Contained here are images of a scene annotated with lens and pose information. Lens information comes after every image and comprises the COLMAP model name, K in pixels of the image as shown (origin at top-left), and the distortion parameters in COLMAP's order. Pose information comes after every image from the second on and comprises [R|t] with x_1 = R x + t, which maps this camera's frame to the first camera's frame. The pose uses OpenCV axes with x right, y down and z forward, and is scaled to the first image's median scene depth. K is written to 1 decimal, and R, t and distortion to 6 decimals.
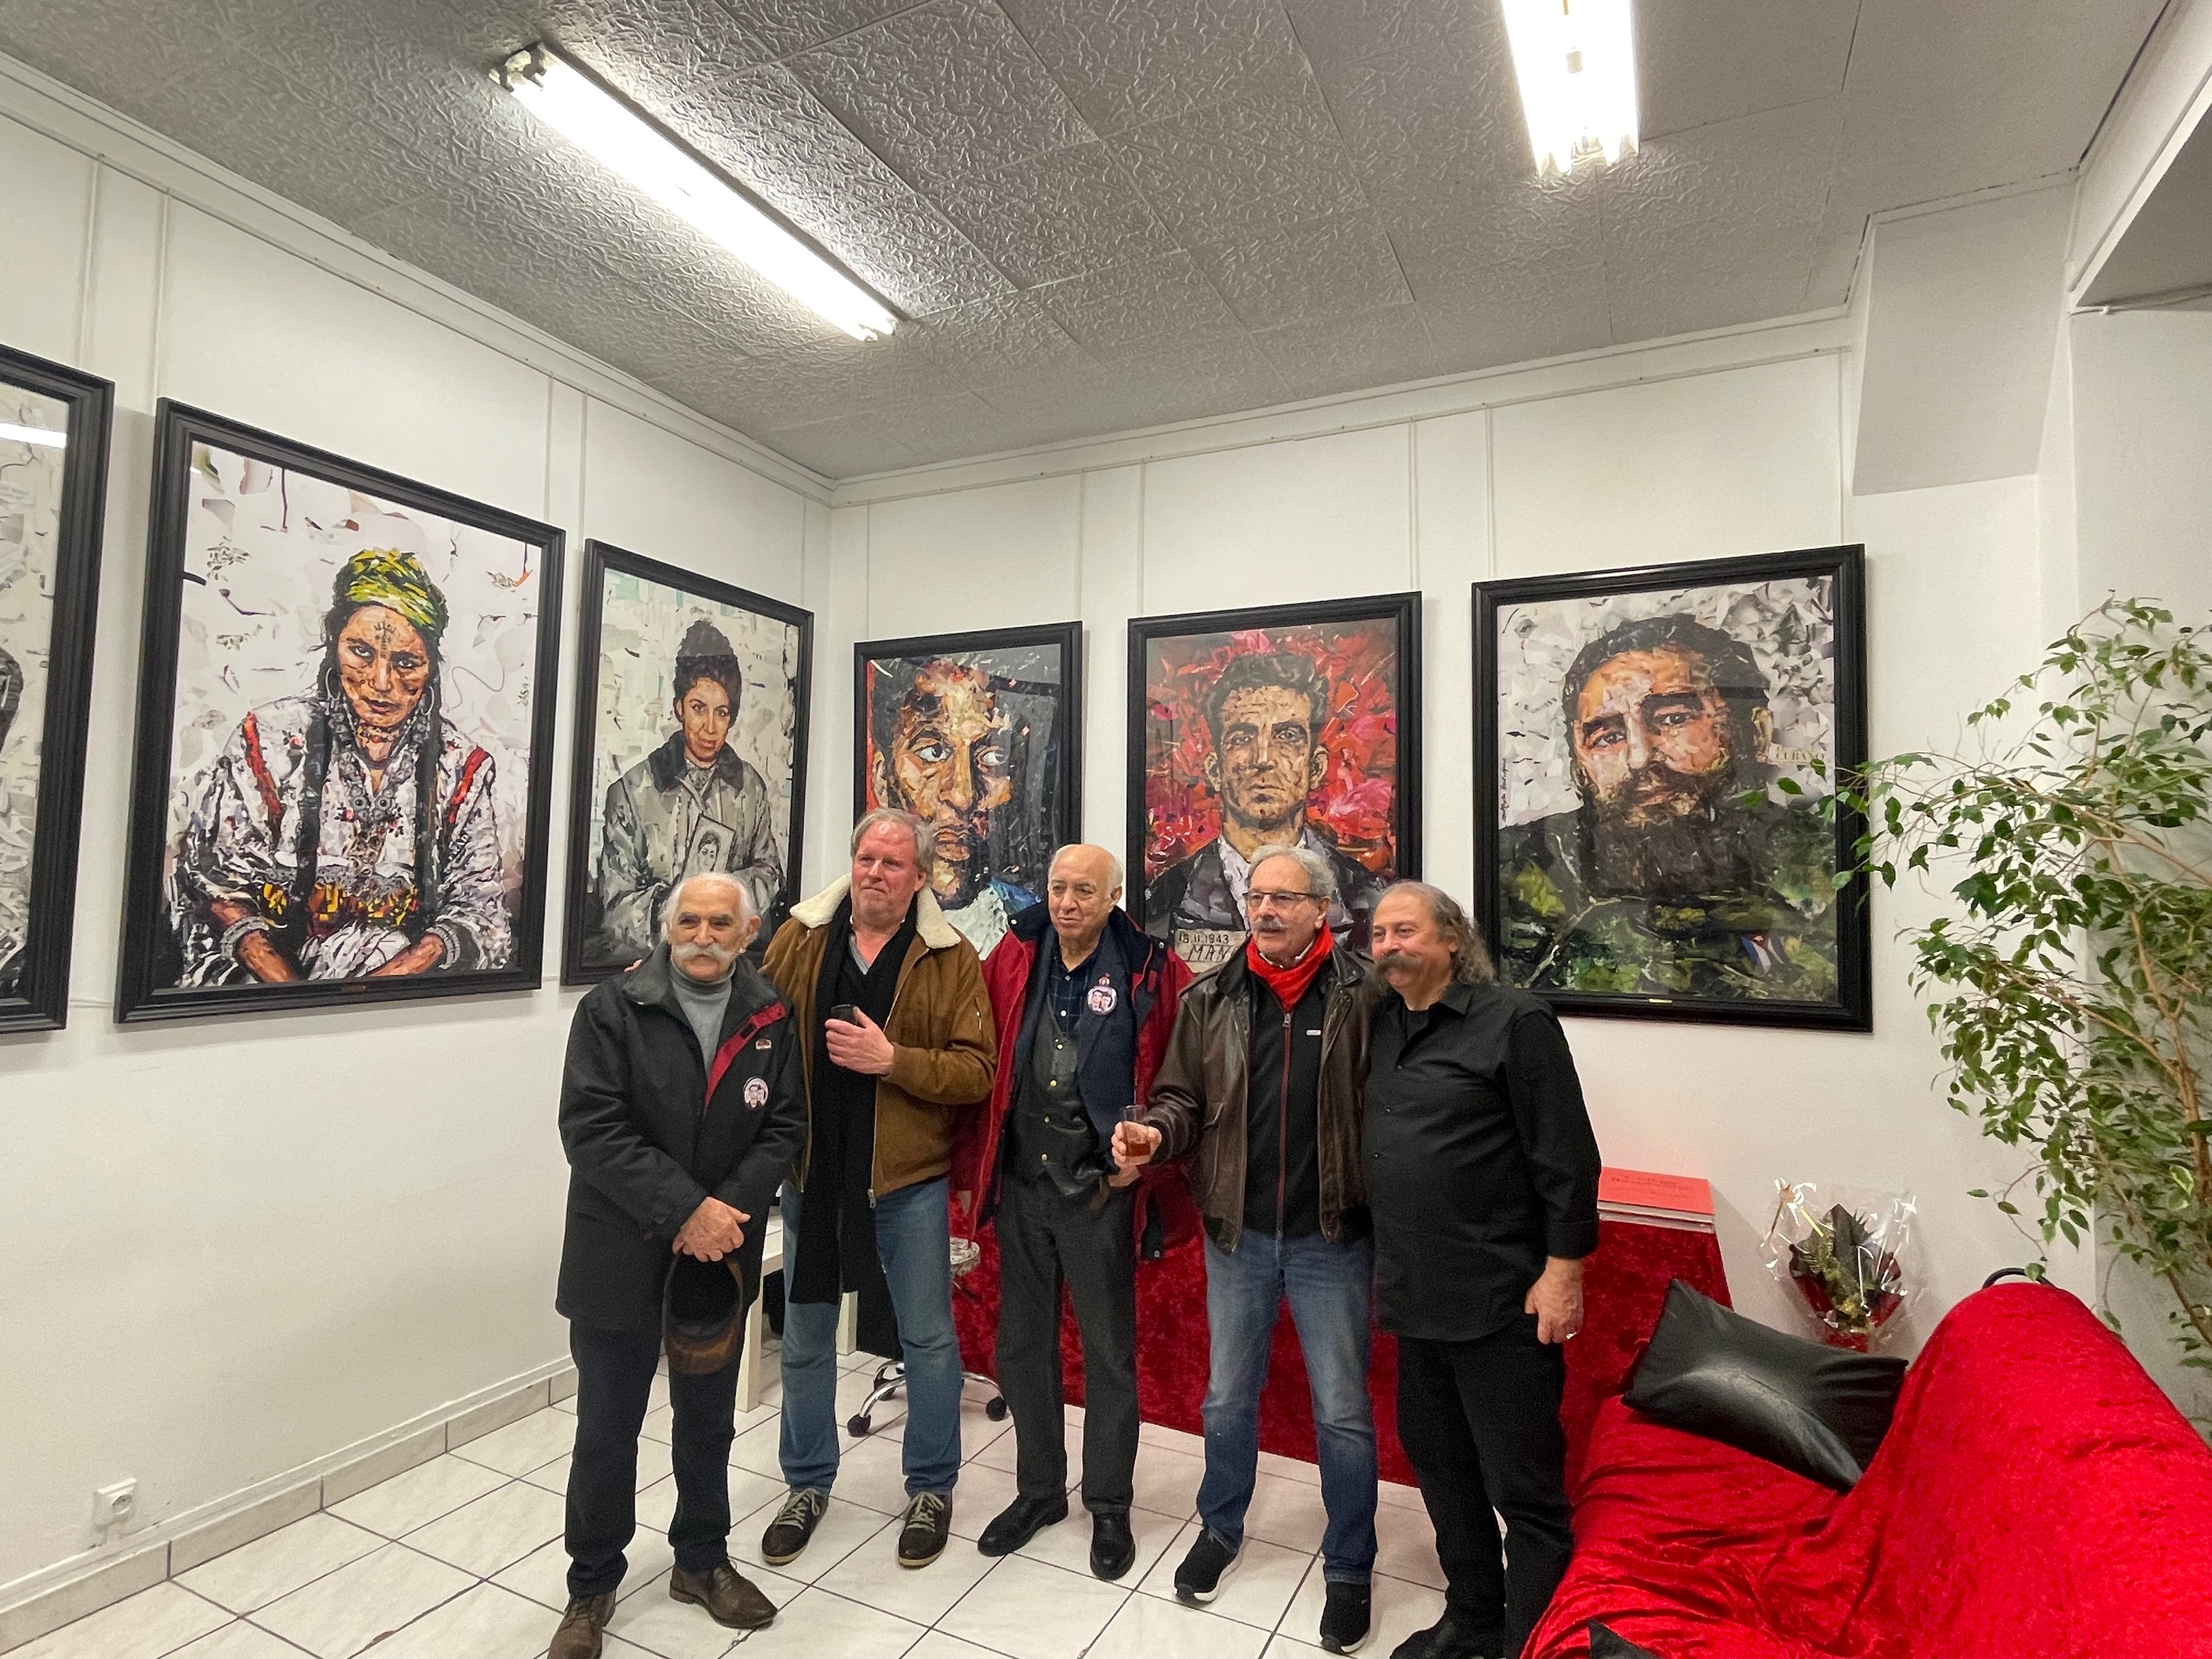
lens RADIAL K [[1156.7, 0, 1106.0], [0, 1156.7, 829.5], [0, 0, 1]] dist [0.000552, -0.000705]
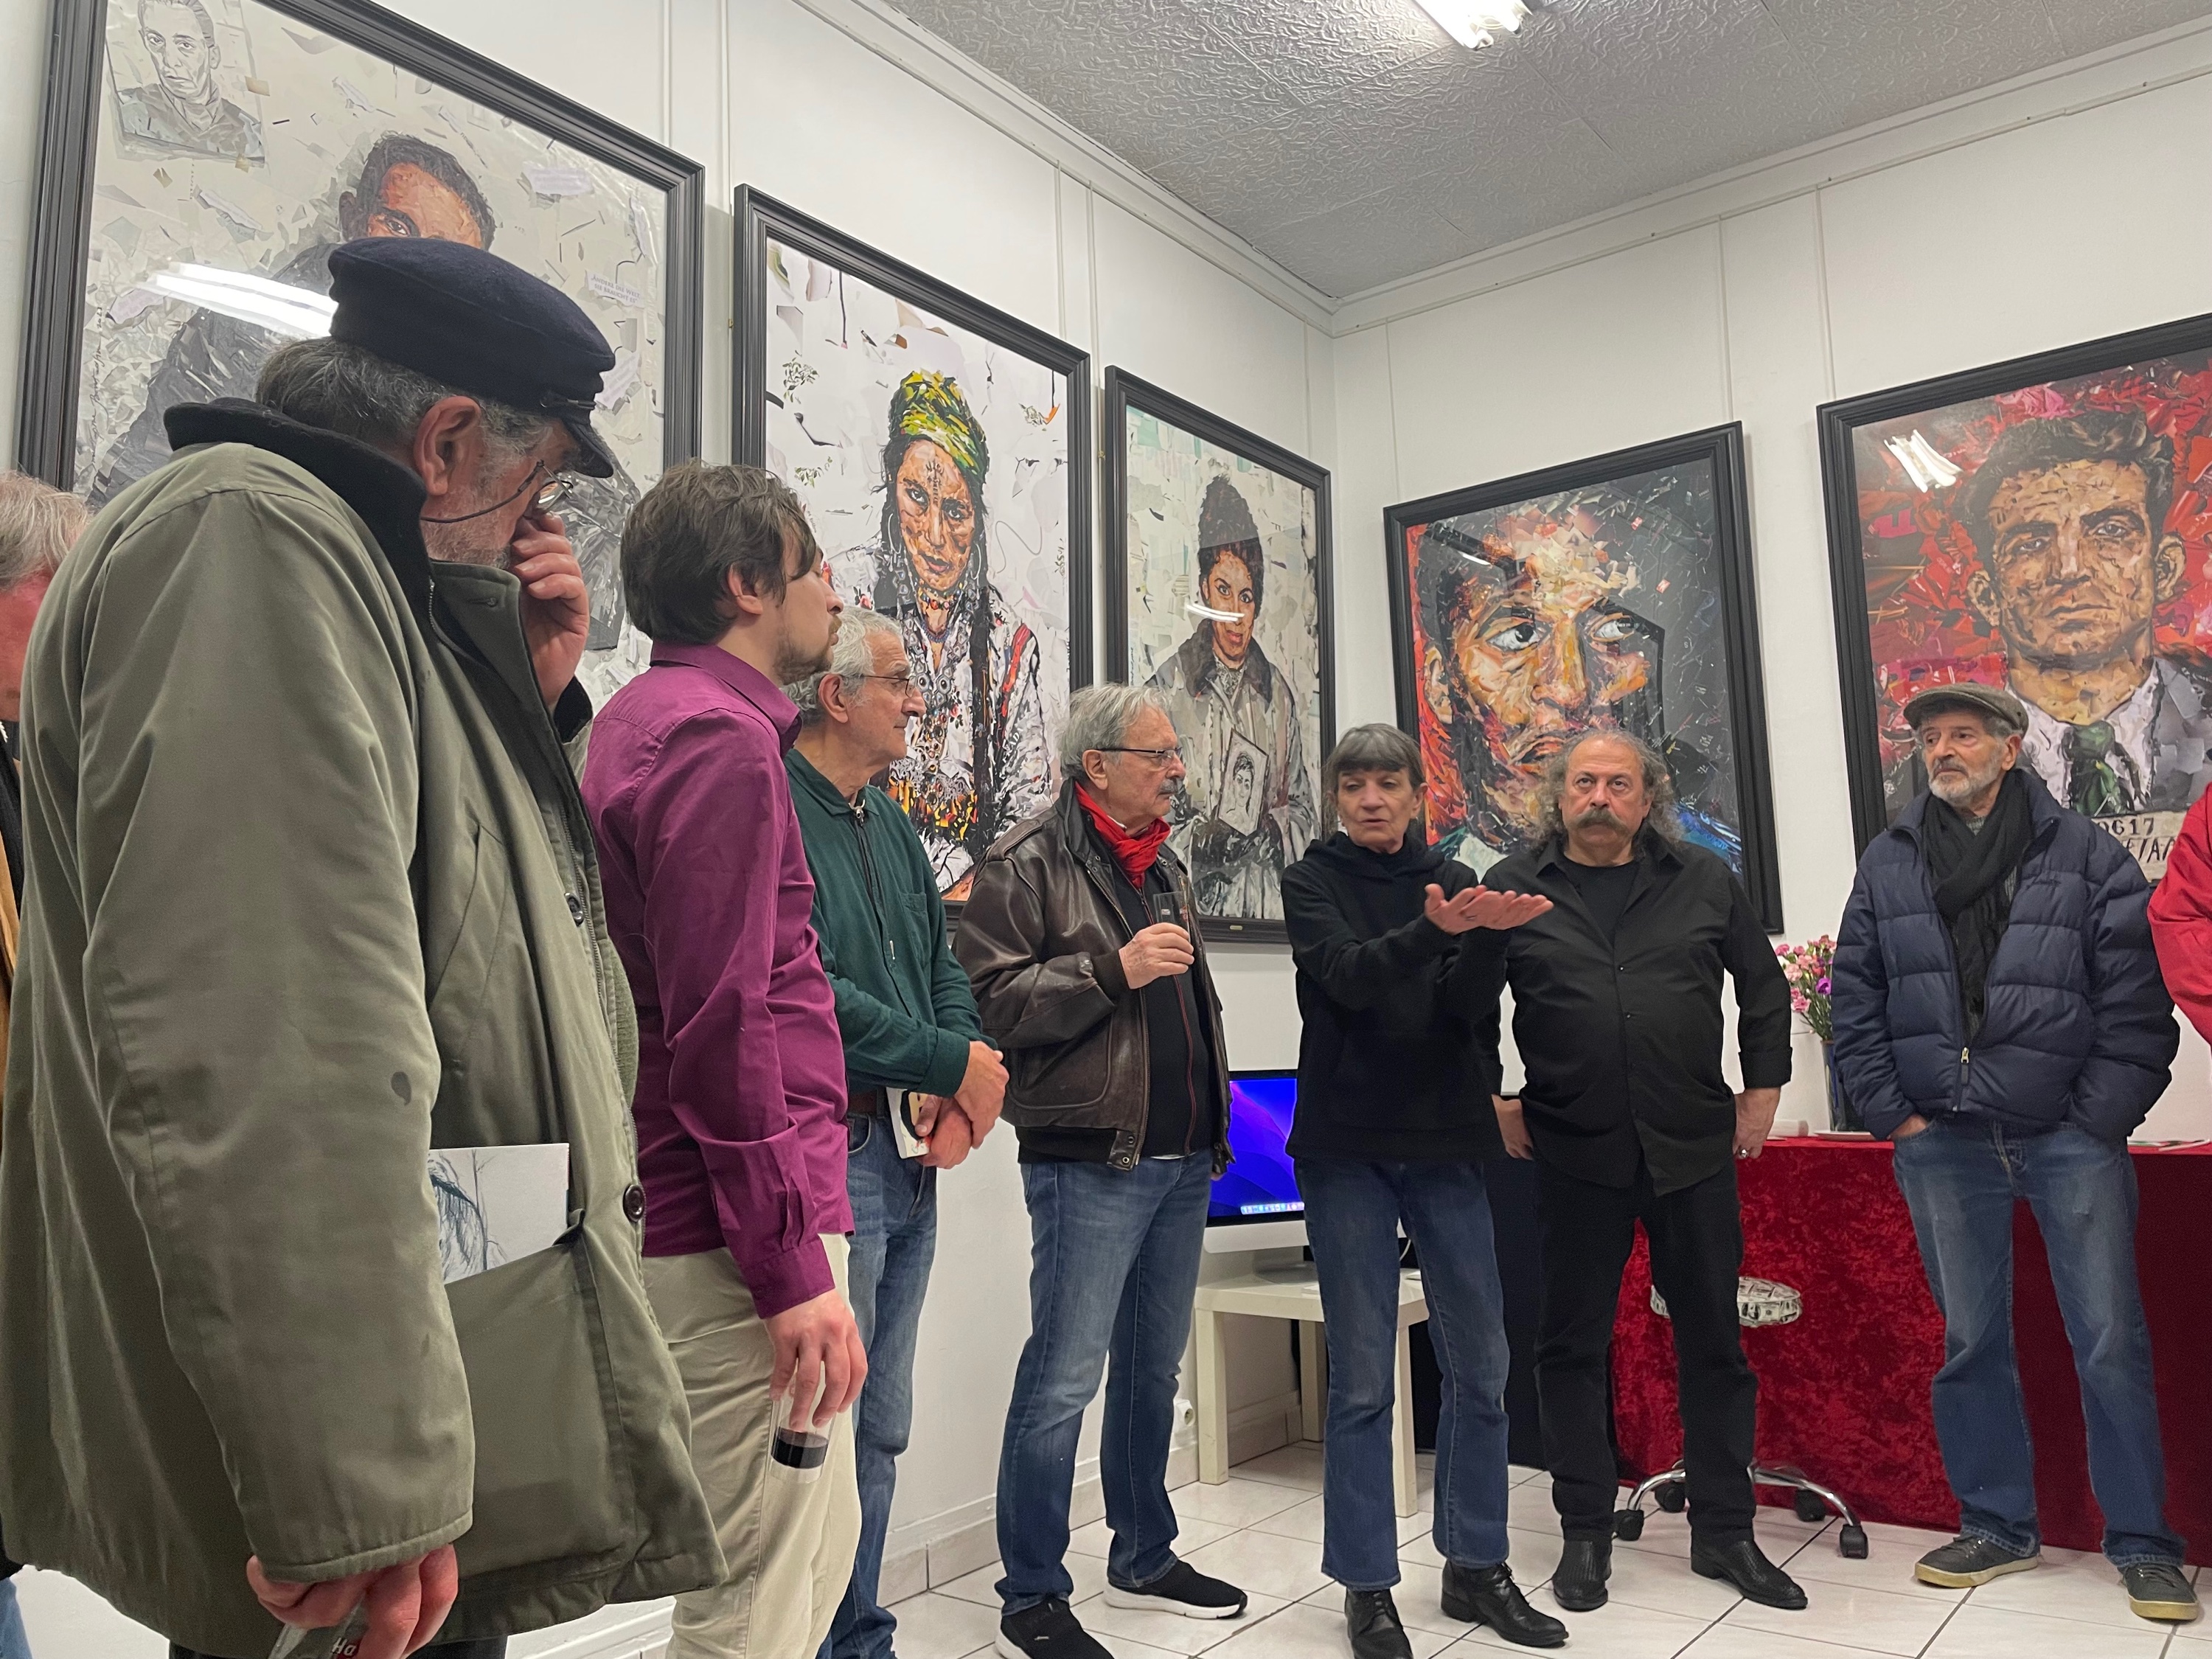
lens RADIAL K [[1651.7, 0, 1106.0], [0, 1651.7, 829.5], [0, 0, 1]] dist [0.087160, -0.119371]
pose [[0.977785, -0.068742, -0.198018, -0.241371], [0.055404, 0.995855, -0.072136, 0.136008], [0.202156, 0.059563, 0.977540, -0.074698]]
